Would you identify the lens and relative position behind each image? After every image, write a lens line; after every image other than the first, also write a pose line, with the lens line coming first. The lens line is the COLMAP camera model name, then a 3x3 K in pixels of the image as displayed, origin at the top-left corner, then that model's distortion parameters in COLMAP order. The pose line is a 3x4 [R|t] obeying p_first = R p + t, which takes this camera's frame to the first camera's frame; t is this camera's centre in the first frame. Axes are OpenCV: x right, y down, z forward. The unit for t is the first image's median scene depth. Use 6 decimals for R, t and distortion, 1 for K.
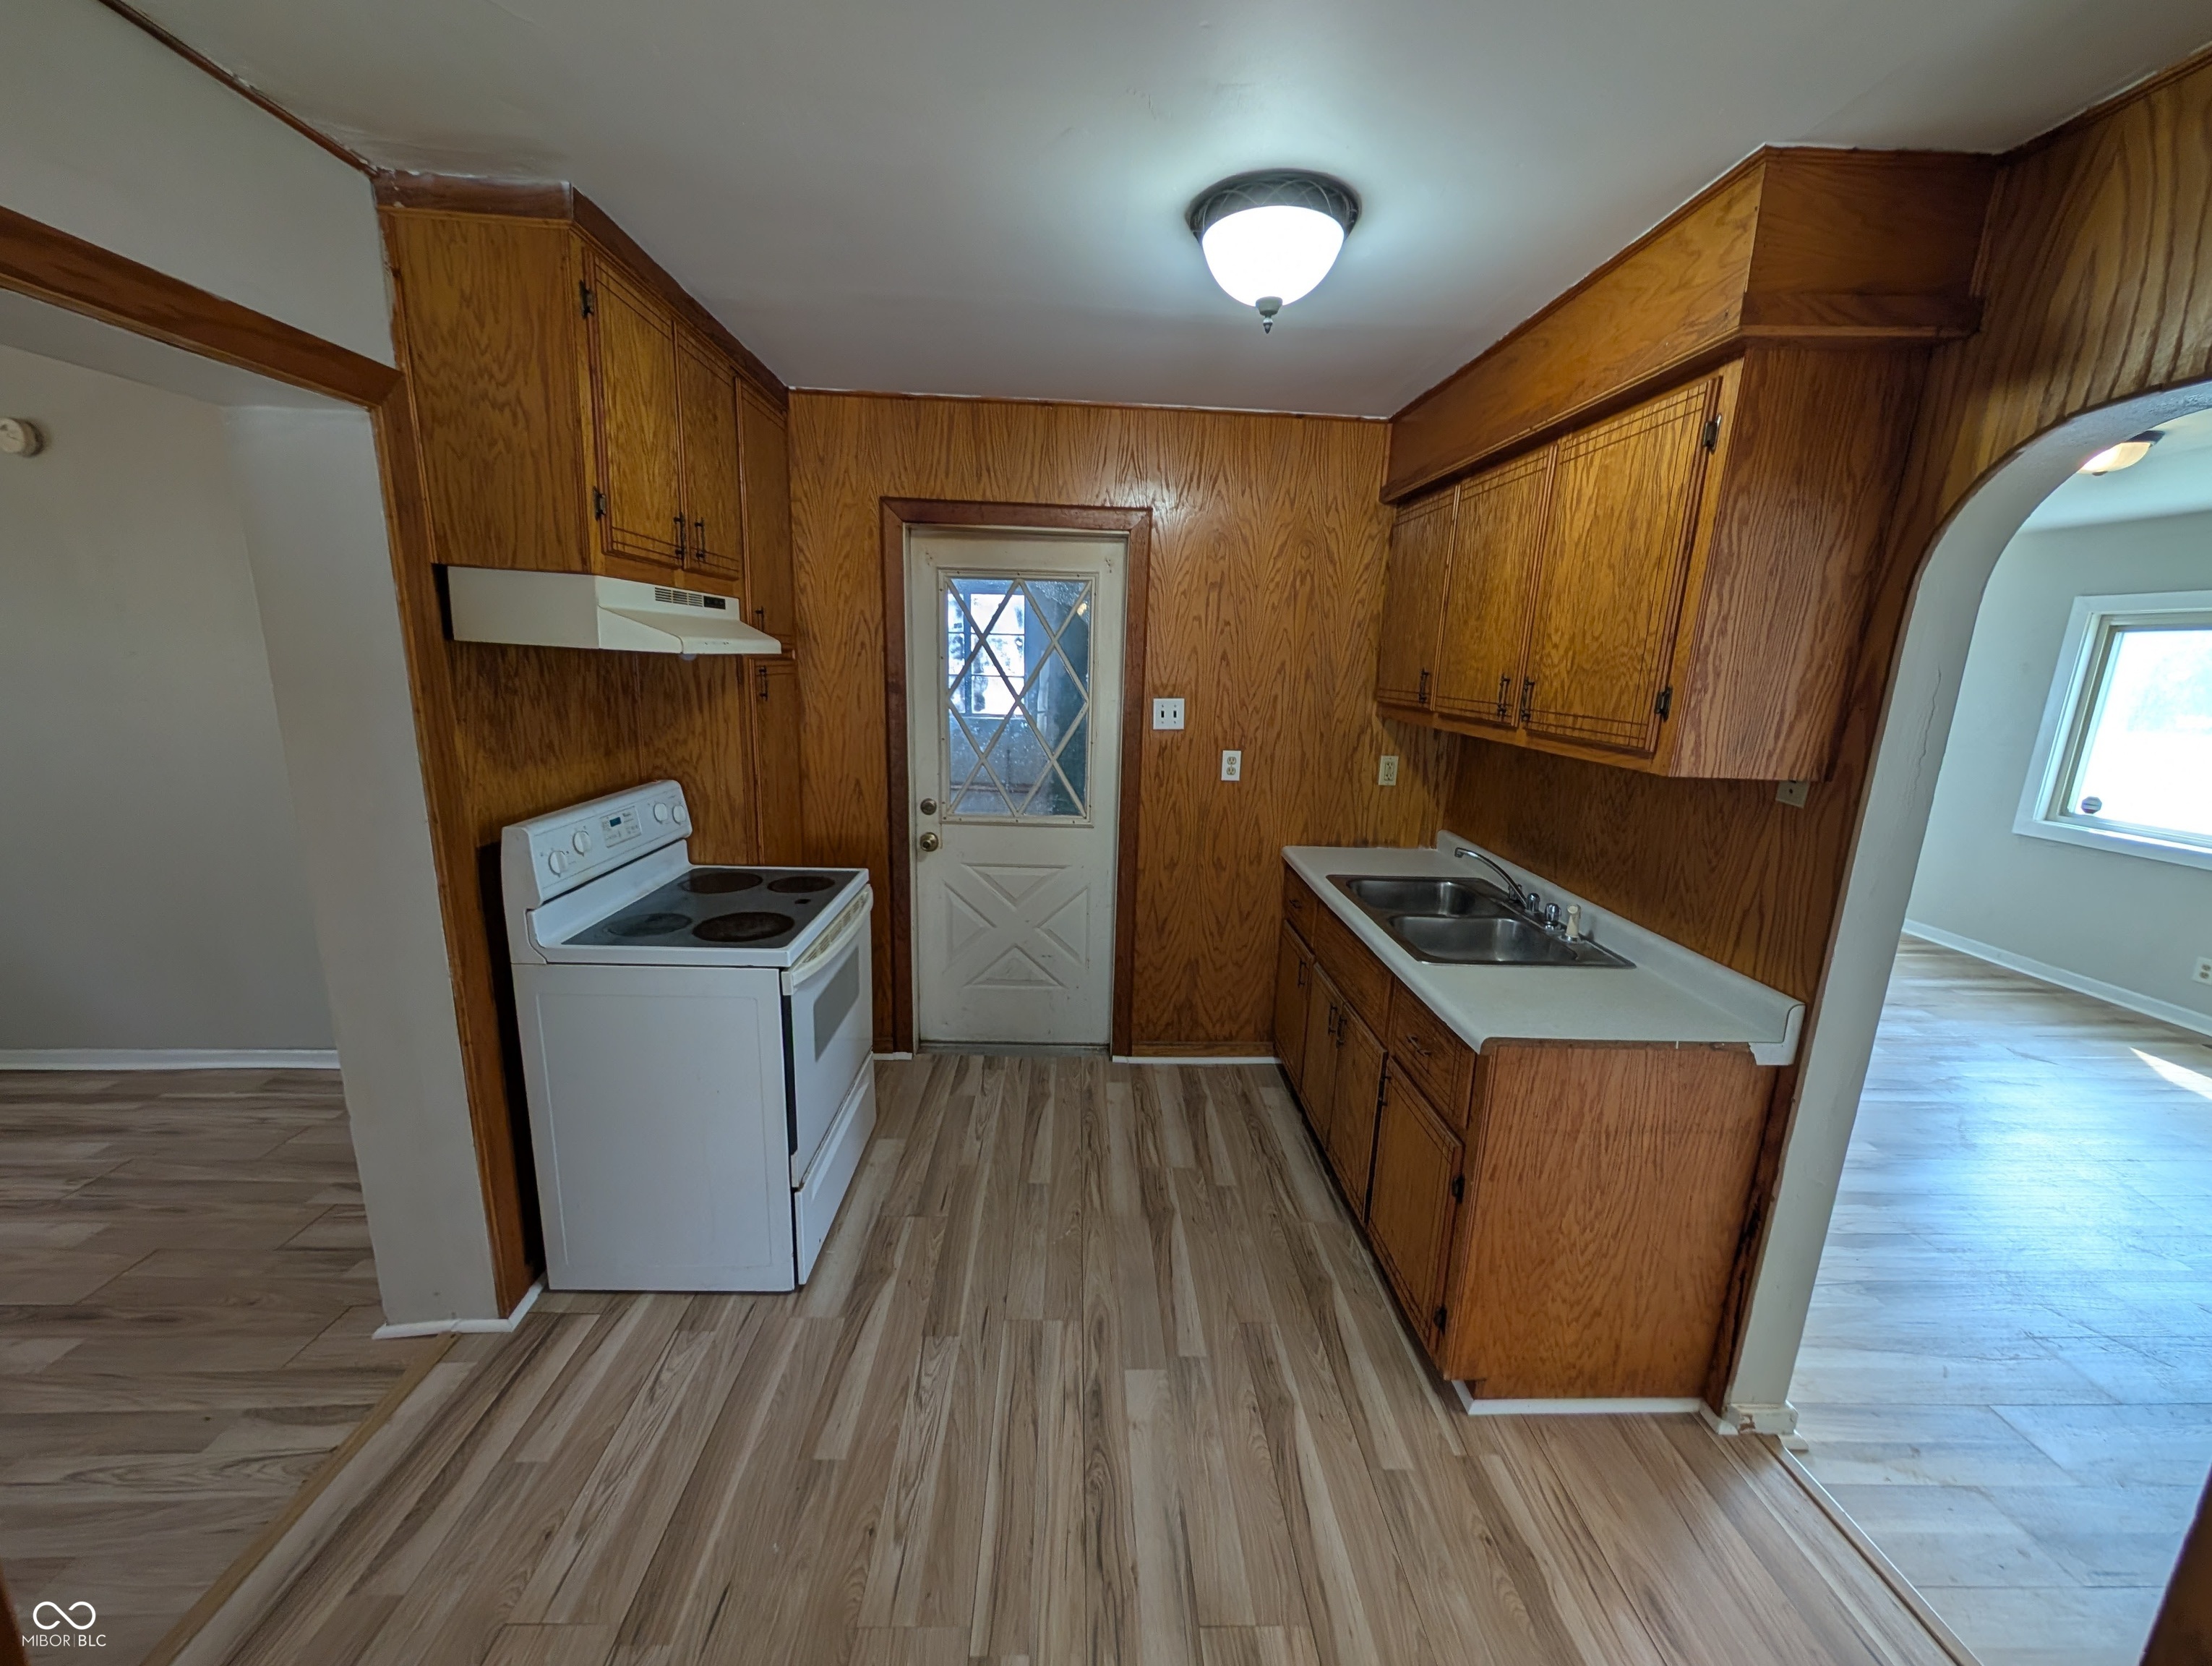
lens RADIAL K [[837.5, 0, 1103.5], [0, 837.5, 834.0], [0, 0, 1]] dist [0.000190, 0.000218]
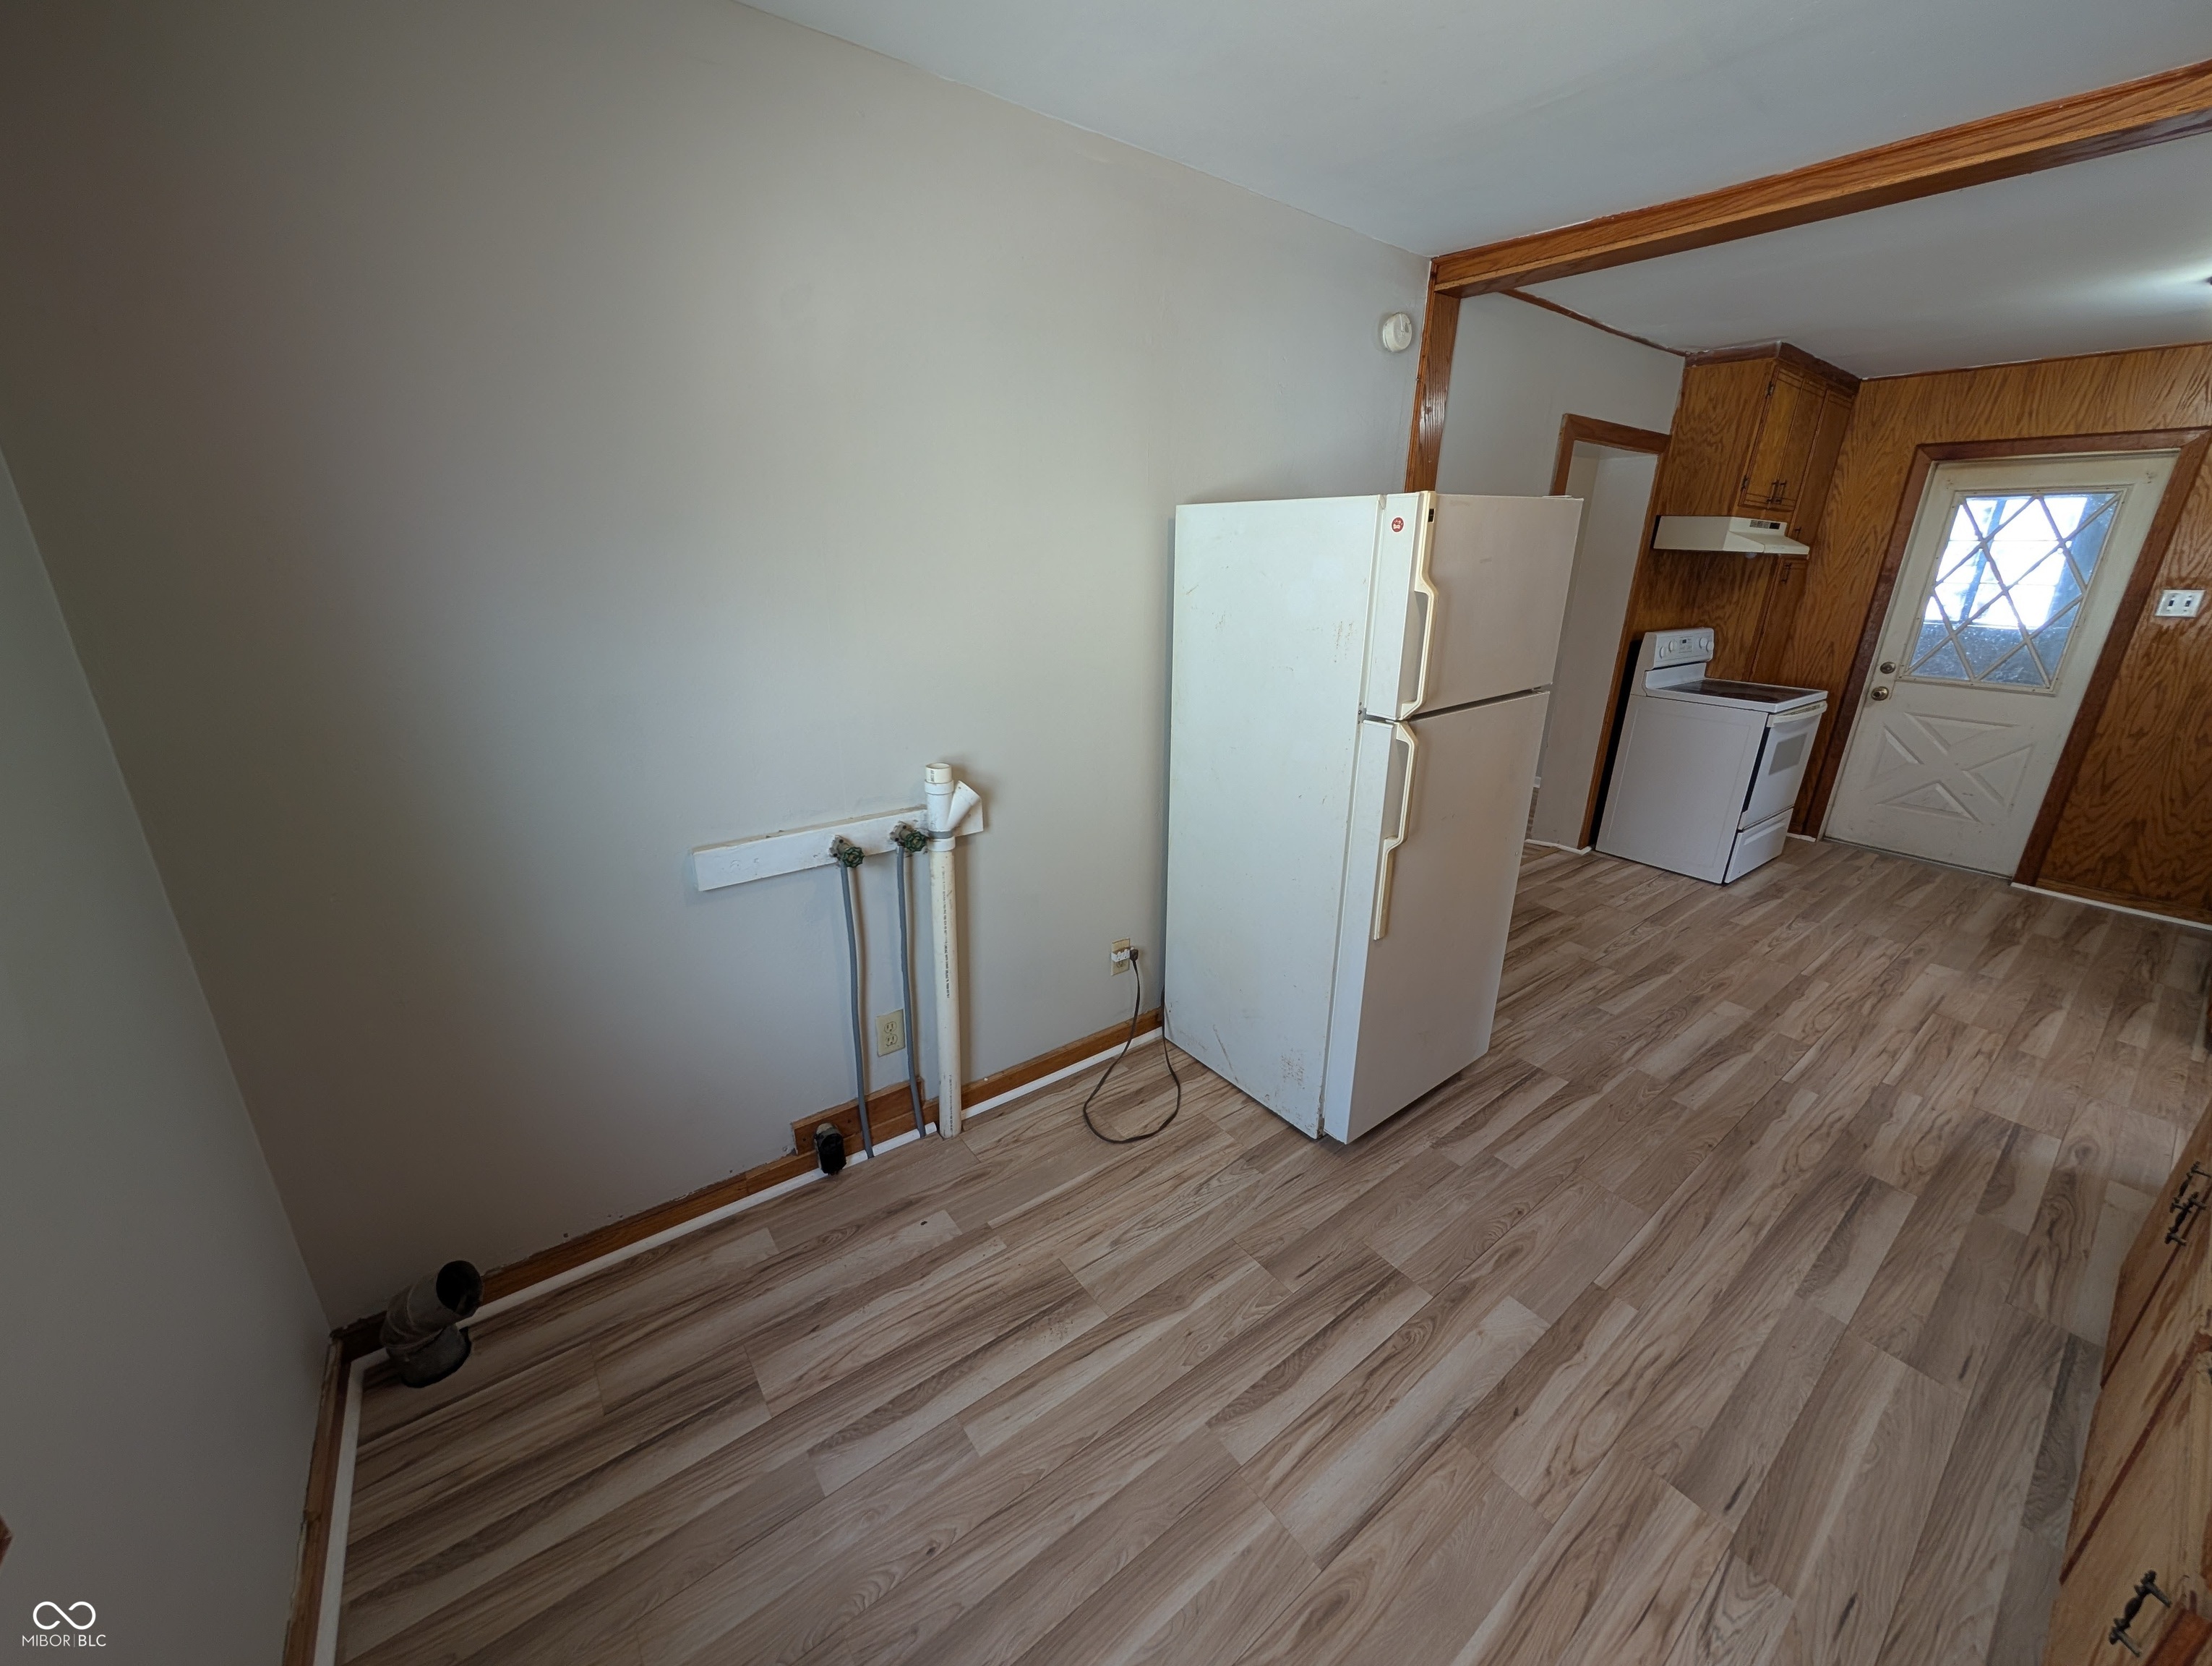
lens RADIAL K [[837.5, 0, 1103.5], [0, 837.5, 834.0], [0, 0, 1]] dist [0.000190, 0.000218]
pose [[0.570794, 0.241672, -0.784722, 0.259123], [-0.172906, 0.969652, 0.172855, 0.275221], [0.802681, 0.037019, 0.595258, -1.089640]]
